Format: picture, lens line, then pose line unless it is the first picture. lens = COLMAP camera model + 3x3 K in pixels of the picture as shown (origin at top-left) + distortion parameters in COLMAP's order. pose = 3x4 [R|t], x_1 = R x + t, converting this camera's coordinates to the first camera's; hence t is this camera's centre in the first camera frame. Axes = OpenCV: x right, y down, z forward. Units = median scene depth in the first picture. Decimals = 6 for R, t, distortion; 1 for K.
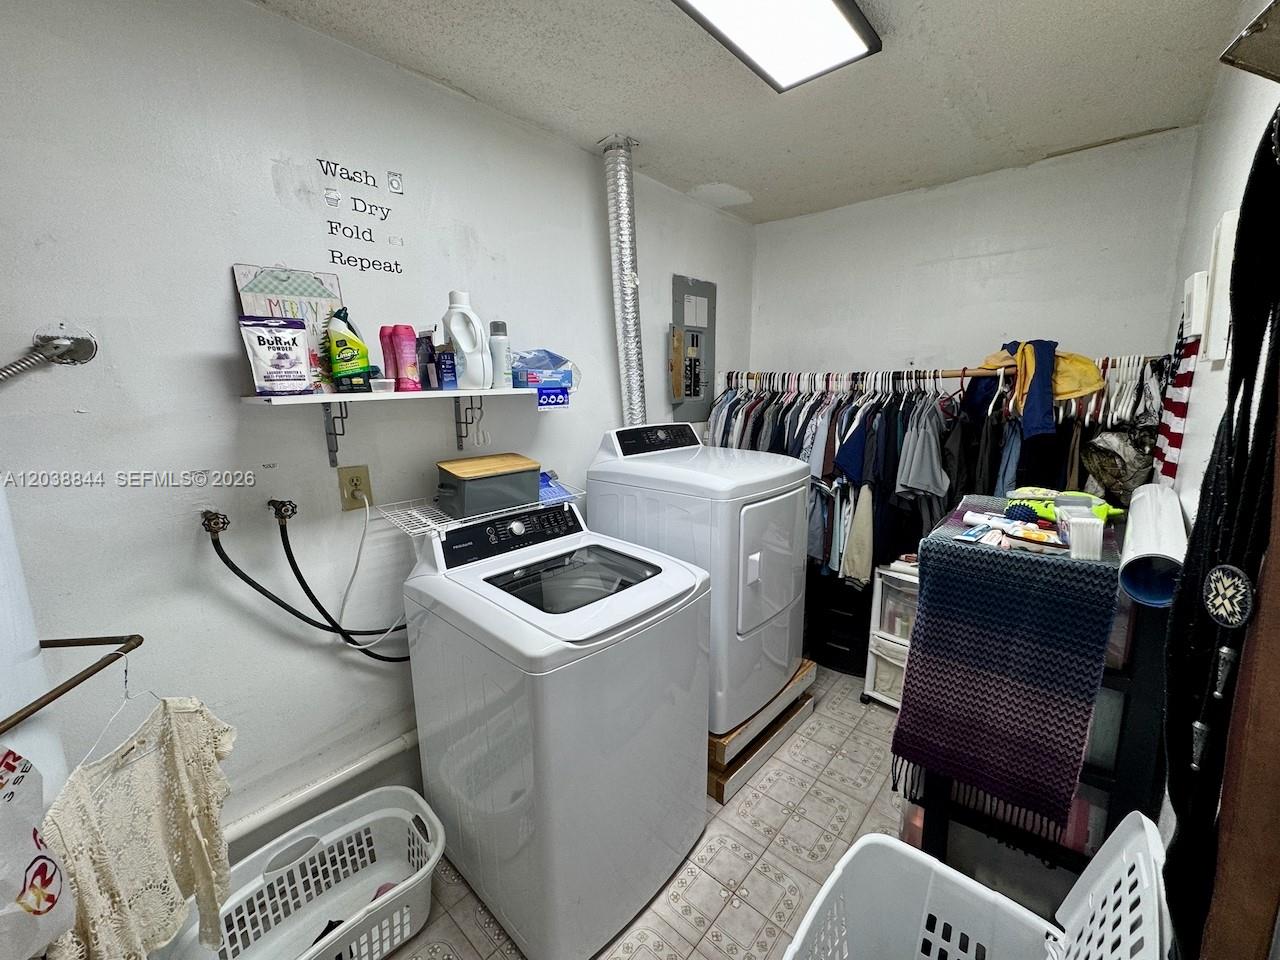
lens RADIAL K [[511.2, 0, 639.5], [0, 511.2, 476.5], [0, 0, 1]] dist [-0.002391, -0.000032]
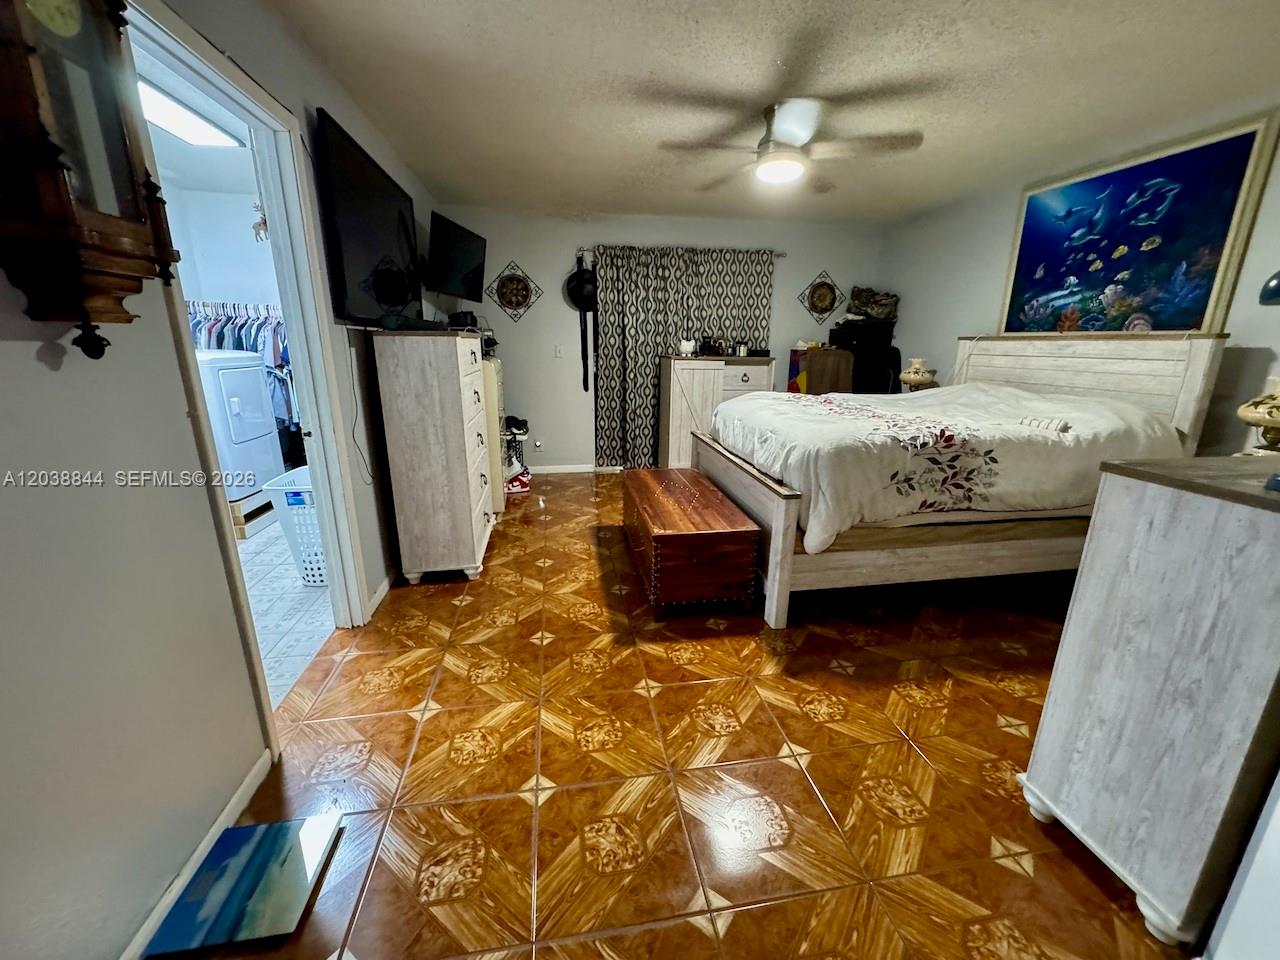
lens RADIAL K [[511.2, 0, 643.9], [0, 511.2, 480.0], [0, 0, 1]] dist [-0.002391, -0.000032]
pose [[0.617529, -0.192082, 0.762734, -0.217390], [0.129143, 0.981323, 0.142573, 0.249733], [-0.775874, 0.010459, 0.630801, -0.880092]]
